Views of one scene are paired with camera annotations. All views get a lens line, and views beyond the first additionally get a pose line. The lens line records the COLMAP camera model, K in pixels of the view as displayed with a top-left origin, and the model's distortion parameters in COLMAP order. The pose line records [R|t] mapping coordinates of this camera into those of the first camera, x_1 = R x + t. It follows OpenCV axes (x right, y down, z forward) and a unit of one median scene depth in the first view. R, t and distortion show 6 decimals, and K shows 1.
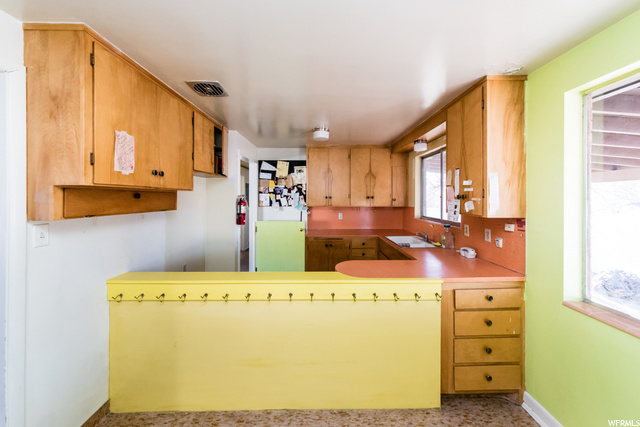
lens RADIAL K [[248.1, 0, 348.1], [0, 248.1, 198.0], [0, 0, 1]] dist [-0.000345, 0.000040]
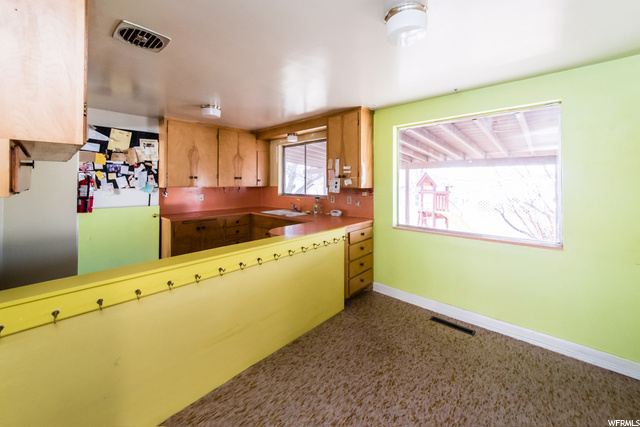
lens RADIAL K [[223.3, 0, 352.2], [0, 223.3, 179.6], [0, 0, 1]] dist [0.000060, -0.000018]
pose [[0.670777, 0.005541, 0.741639, -0.414207], [0.003843, 0.999933, -0.010947, 0.023743], [-0.741650, 0.010193, 0.670710, -0.001376]]
